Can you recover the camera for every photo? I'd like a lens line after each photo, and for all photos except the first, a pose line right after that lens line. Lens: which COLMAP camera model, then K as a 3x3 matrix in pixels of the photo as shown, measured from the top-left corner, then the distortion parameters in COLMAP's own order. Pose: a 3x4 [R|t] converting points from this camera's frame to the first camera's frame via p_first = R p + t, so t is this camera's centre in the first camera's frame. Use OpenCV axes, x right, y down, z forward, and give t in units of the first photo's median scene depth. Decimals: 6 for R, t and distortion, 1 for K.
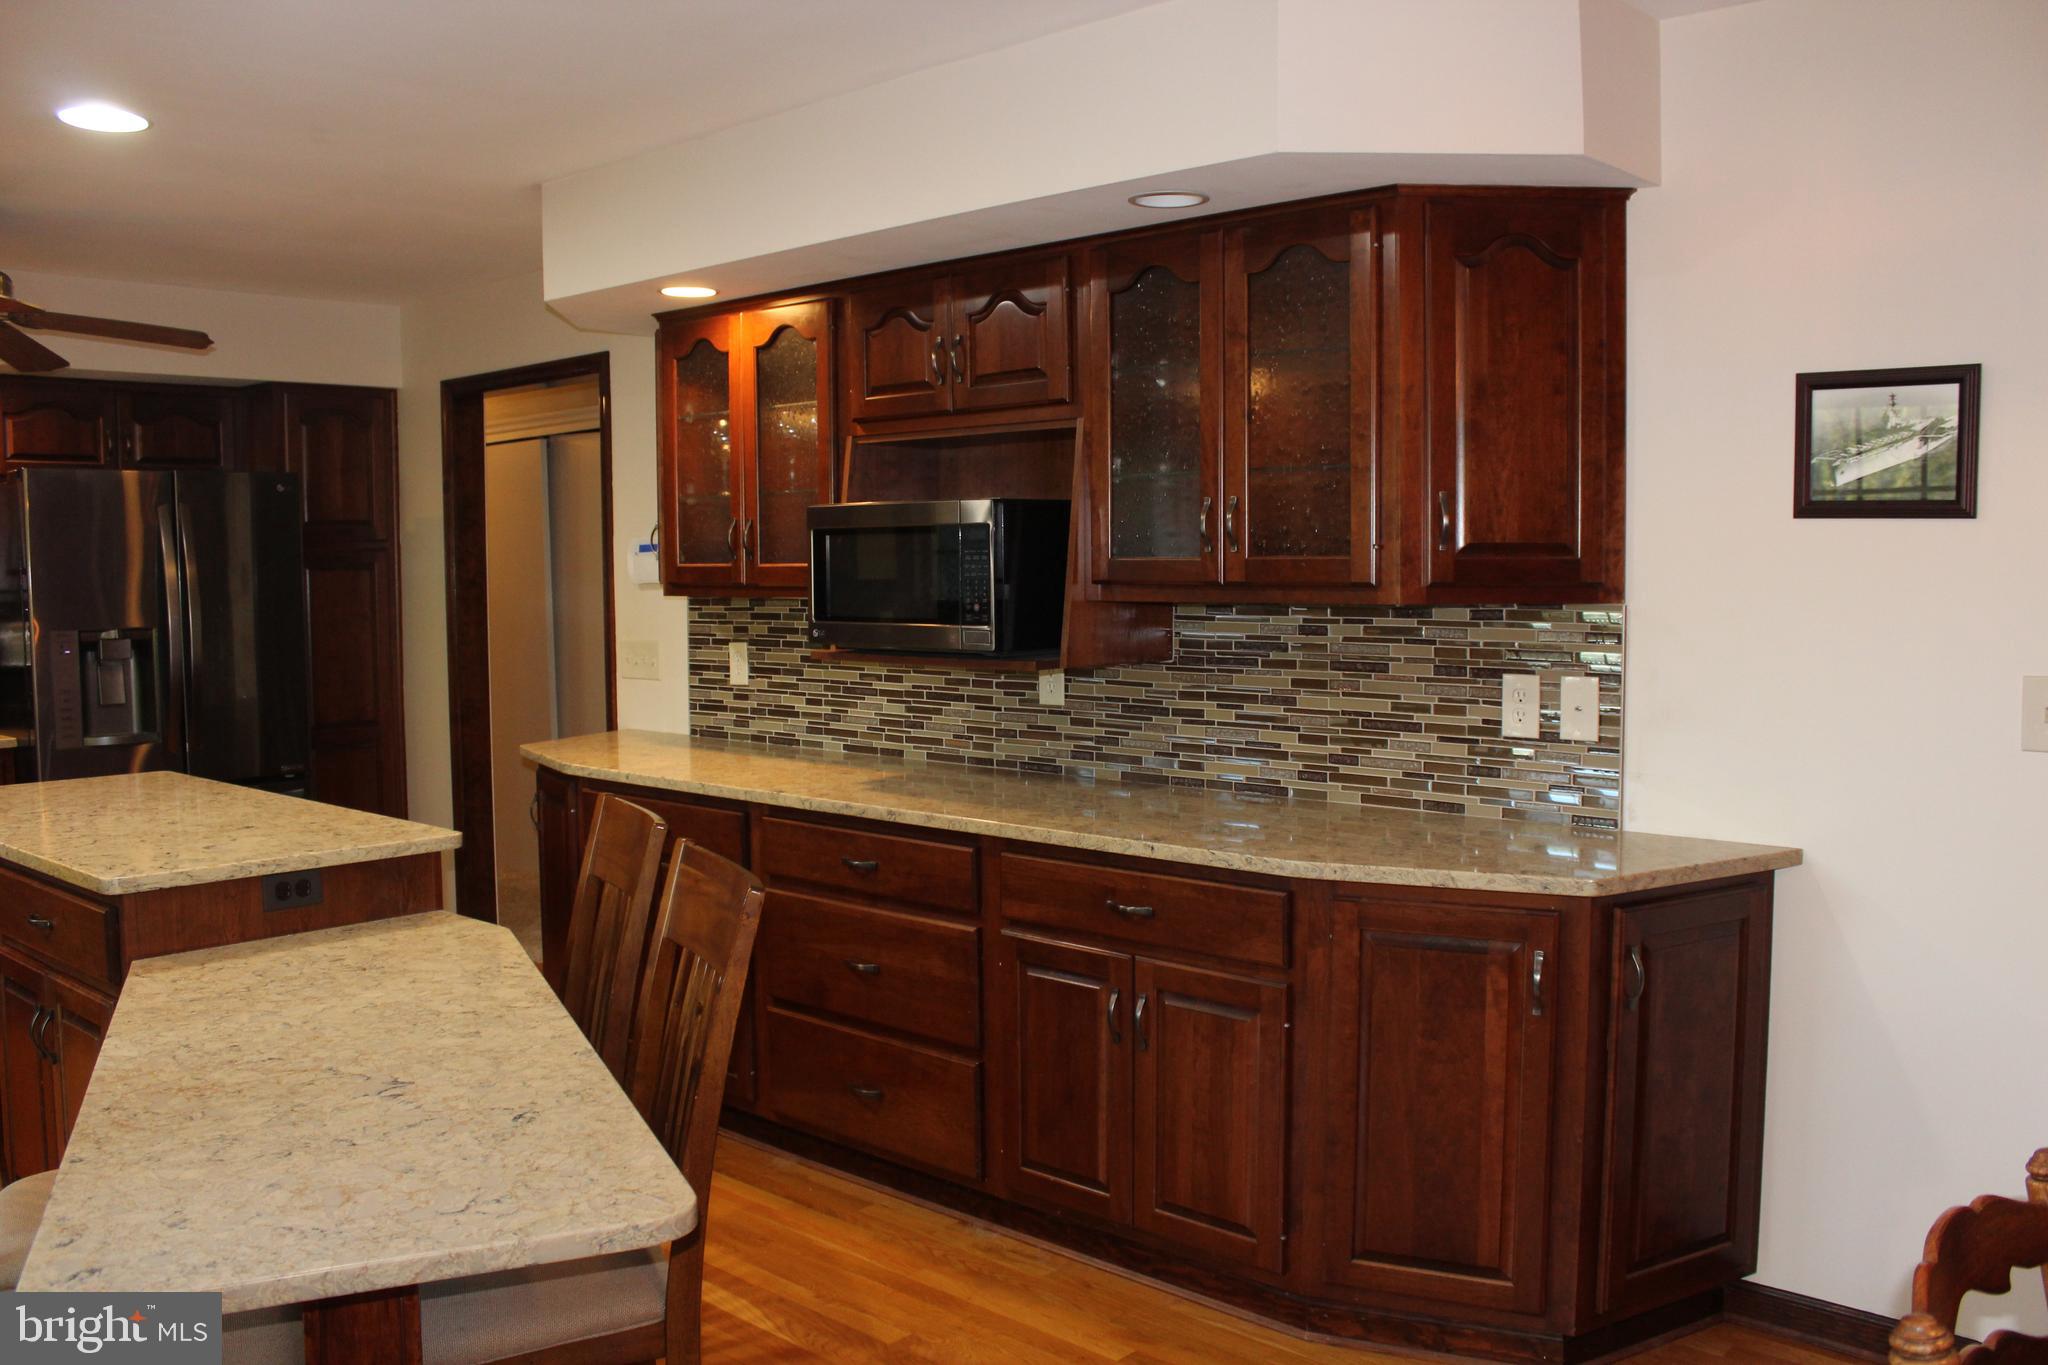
lens RADIAL K [[1728.0, 0, 1033.2], [0, 1728.0, 683.2], [0, 0, 1]] dist [-0.165274, 0.149654]
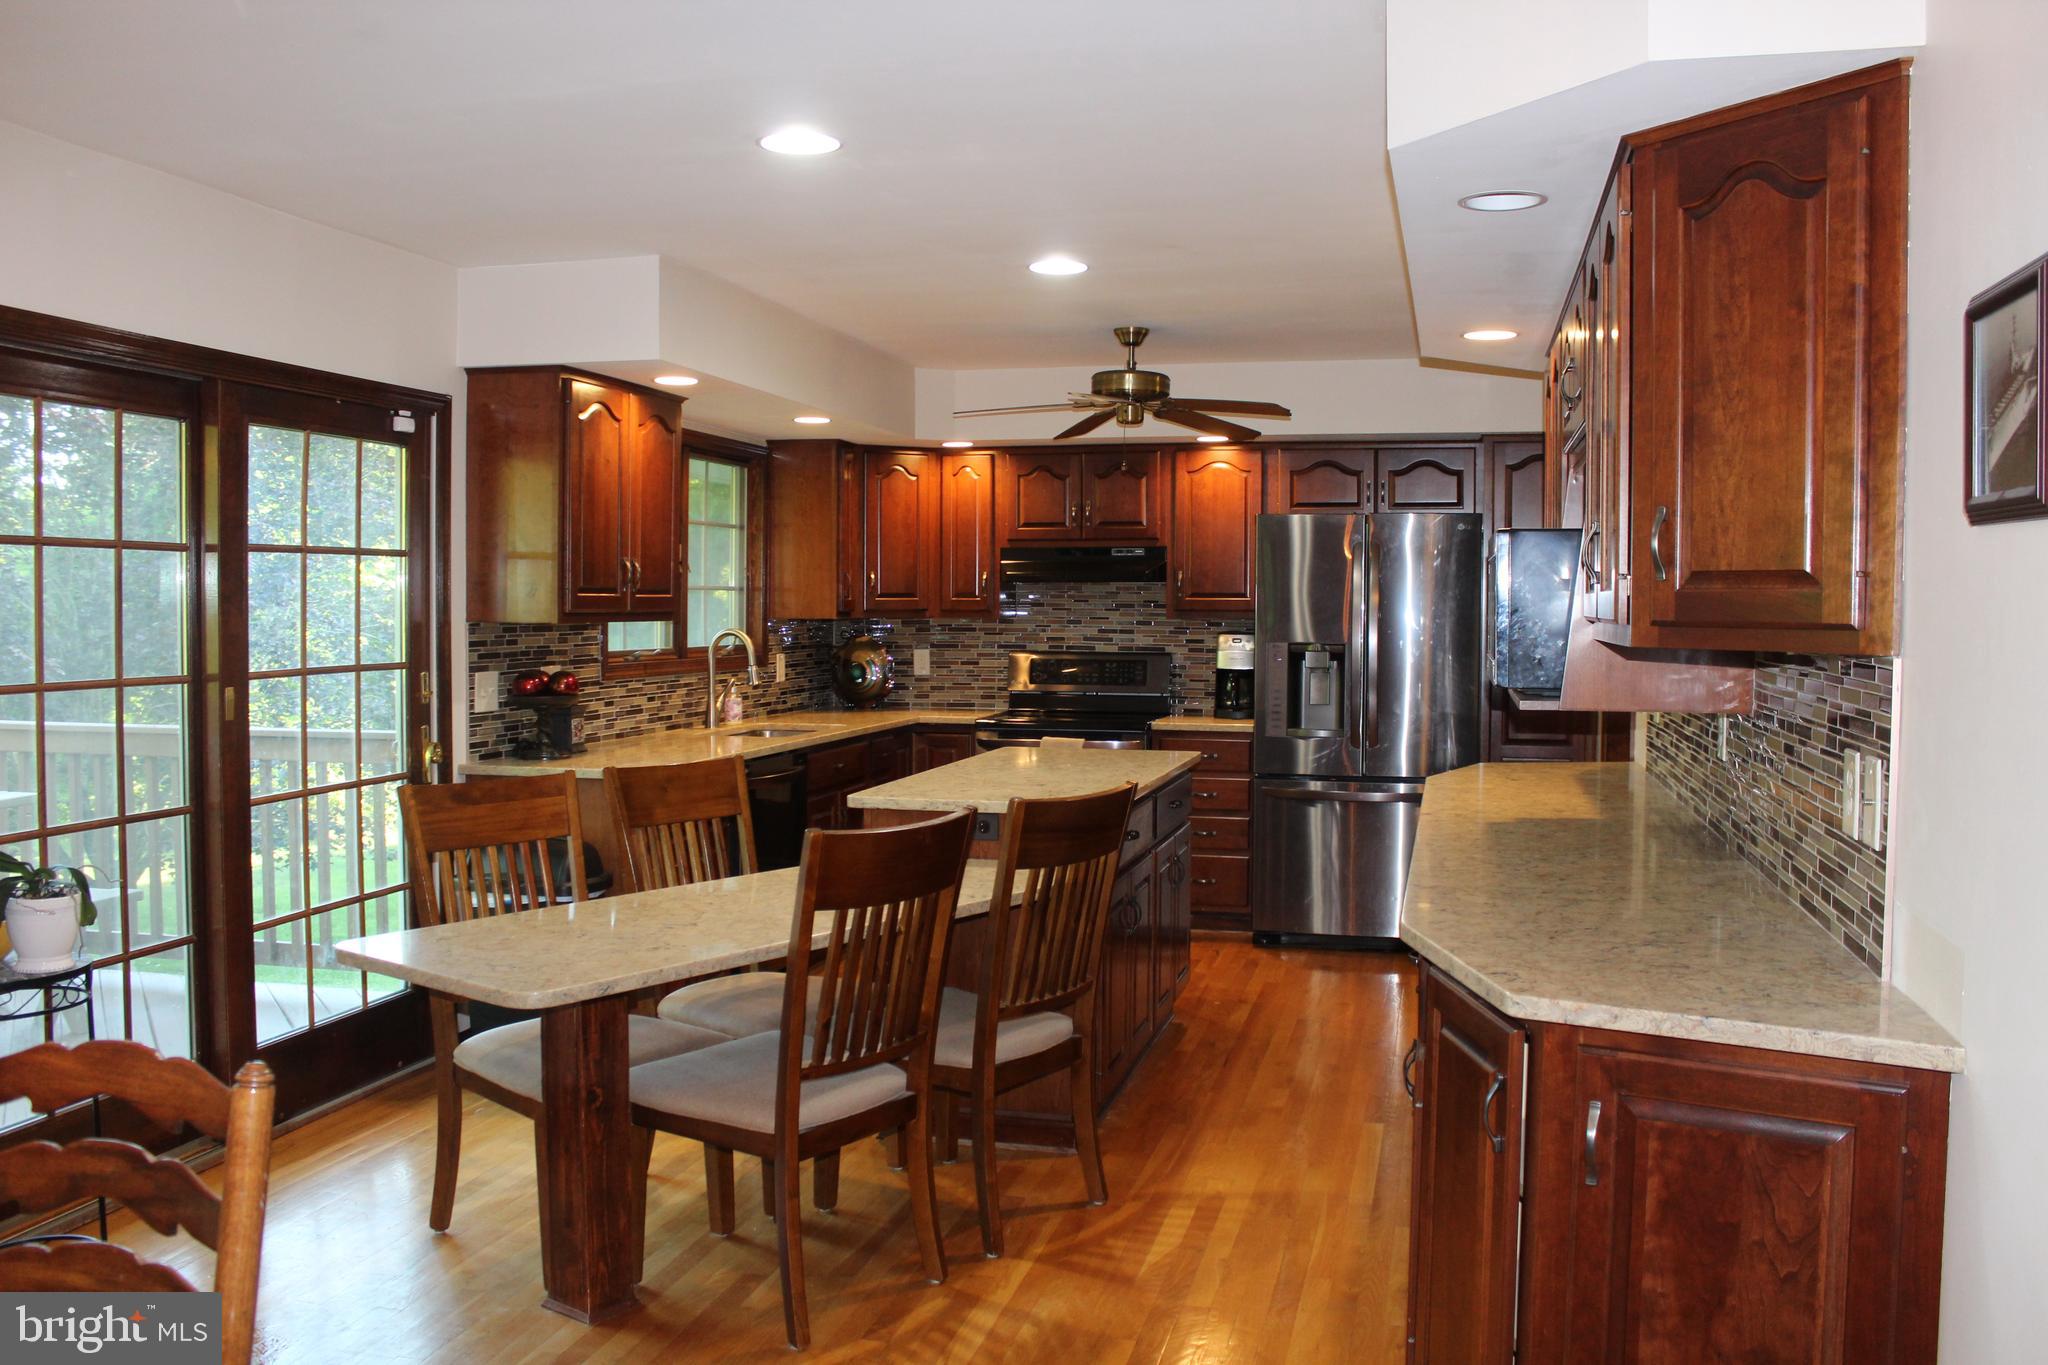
lens RADIAL K [[1738.3, 0, 1034.5], [0, 1738.3, 683.5], [0, 0, 1]] dist [-0.160882, 0.143317]
pose [[-0.474389, -0.037561, 0.879513, -1.439854], [0.055937, 0.995784, 0.072698, -0.081698], [-0.878536, 0.083685, -0.470288, 1.357523]]
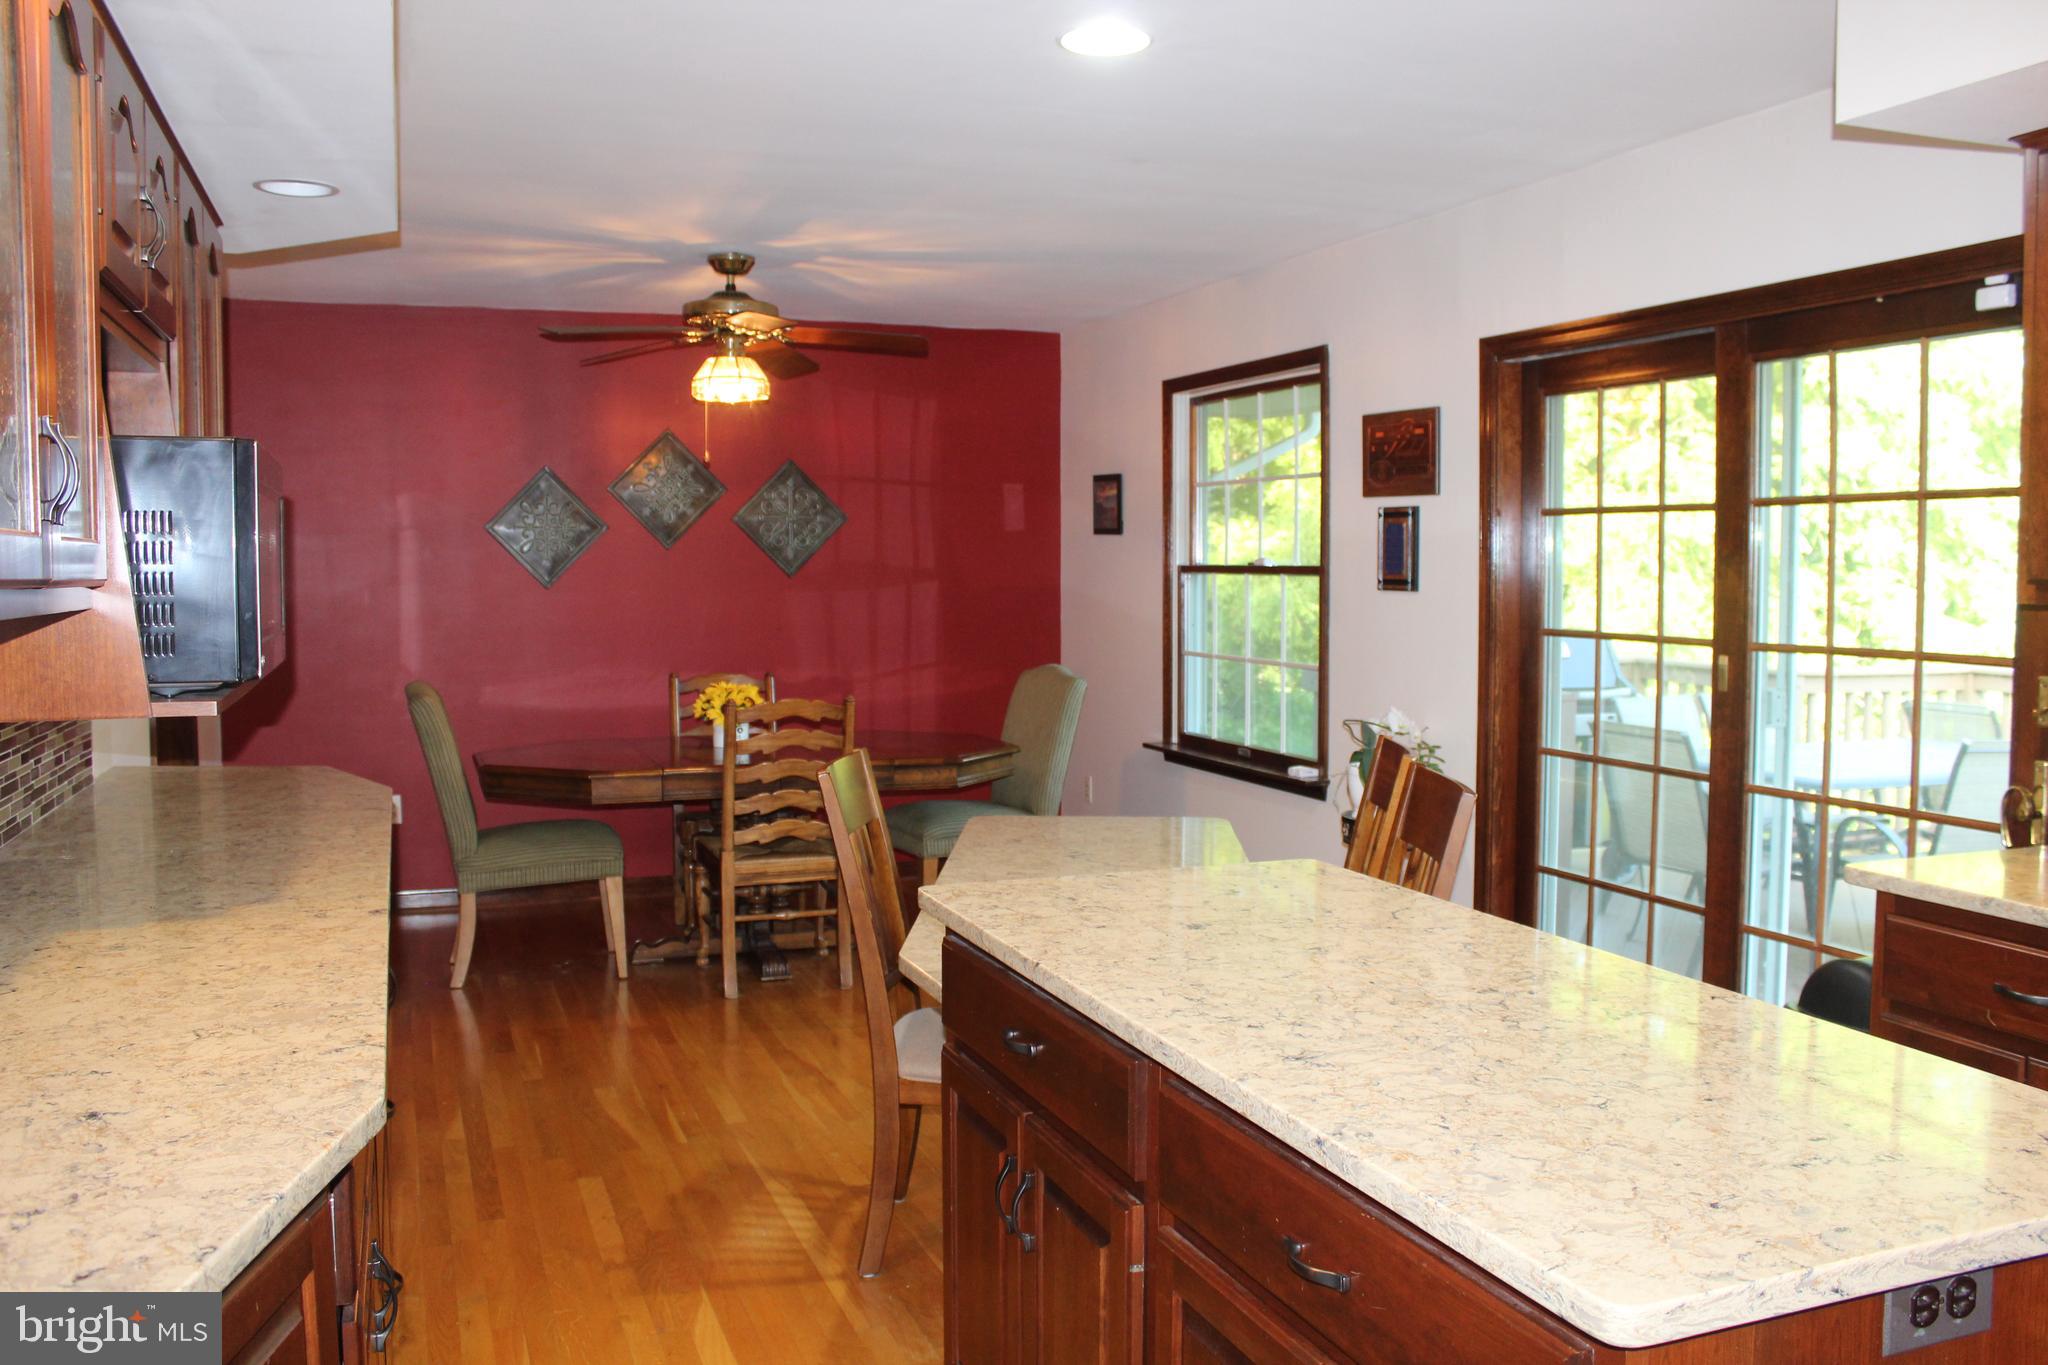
lens RADIAL K [[1728.0, 0, 1033.2], [0, 1728.0, 683.2], [0, 0, 1]] dist [-0.165274, 0.149654]
pose [[0.887313, 0.037324, -0.459655, -0.392196], [-0.032823, 0.999303, 0.017783, -0.029825], [0.459999, -0.000692, 0.887919, 0.443620]]
